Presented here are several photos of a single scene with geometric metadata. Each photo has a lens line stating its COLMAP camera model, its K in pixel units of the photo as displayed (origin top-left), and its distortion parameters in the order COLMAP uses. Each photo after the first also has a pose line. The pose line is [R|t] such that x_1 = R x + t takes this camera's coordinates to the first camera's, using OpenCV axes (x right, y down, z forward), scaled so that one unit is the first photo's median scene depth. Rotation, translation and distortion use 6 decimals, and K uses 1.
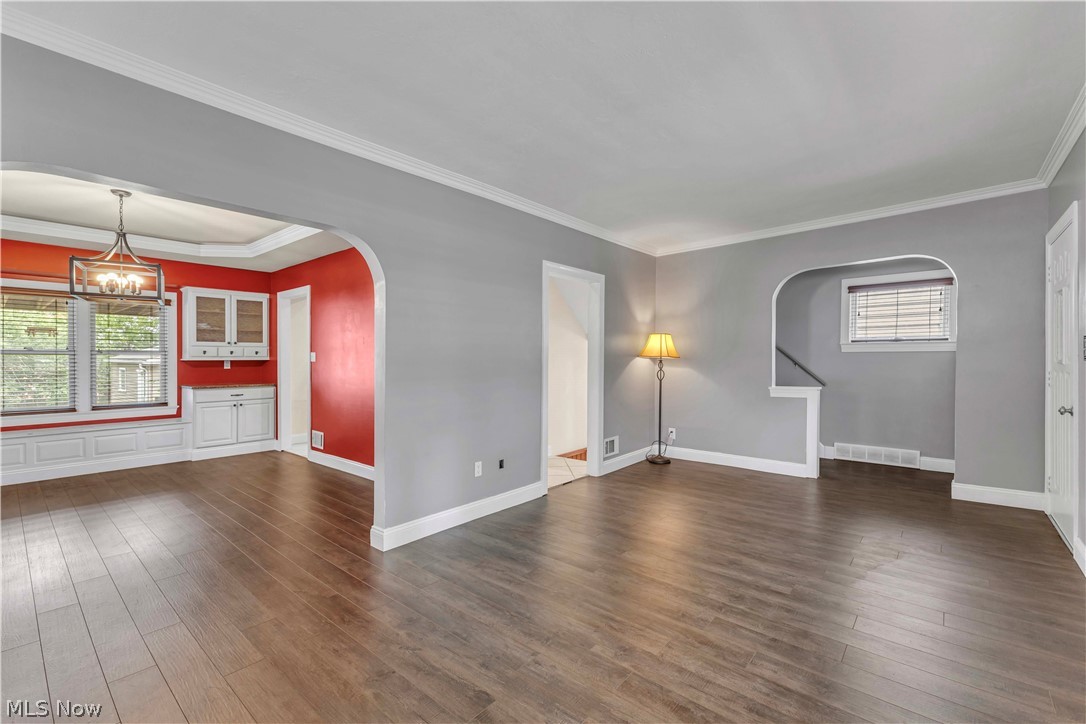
lens RADIAL K [[469.5, 0, 545.0], [0, 469.5, 361.4], [0, 0, 1]] dist [0.004651, 0.000368]
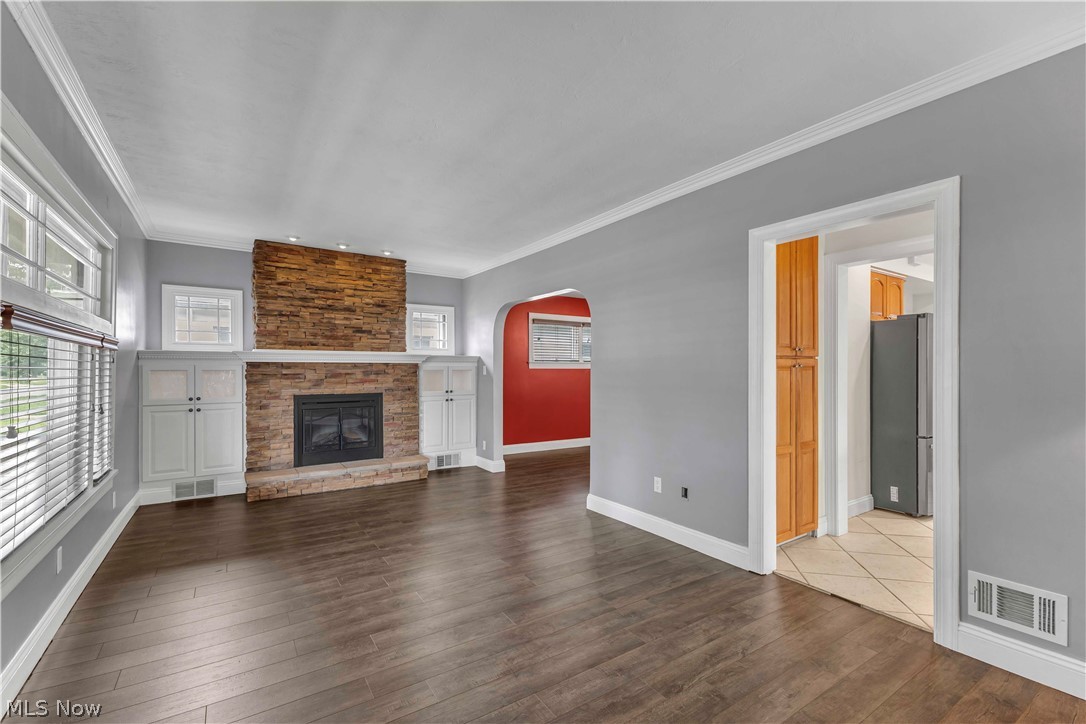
lens RADIAL K [[469.5, 0, 544.0], [0, 469.5, 366.6], [0, 0, 1]] dist [0.004651, 0.000368]
pose [[-0.269944, -0.005206, -0.962862, 0.550559], [-0.010405, 0.999943, -0.002489, -0.006457], [0.962820, 0.009347, -0.269983, 0.662926]]
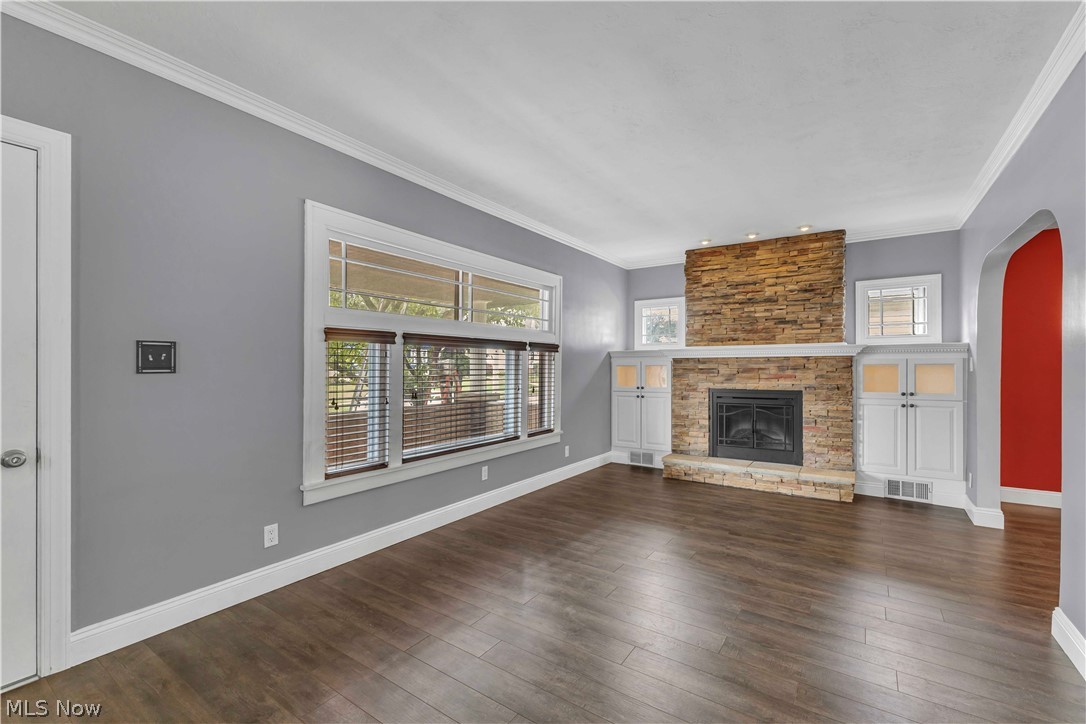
lens RADIAL K [[469.5, 0, 544.1], [0, 469.5, 363.6], [0, 0, 1]] dist [0.004651, 0.000368]
pose [[-0.994405, 0.004736, -0.105527, 0.263520], [0.004118, 0.999973, 0.006068, -0.007194], [0.105553, 0.005600, -0.994398, 0.865258]]
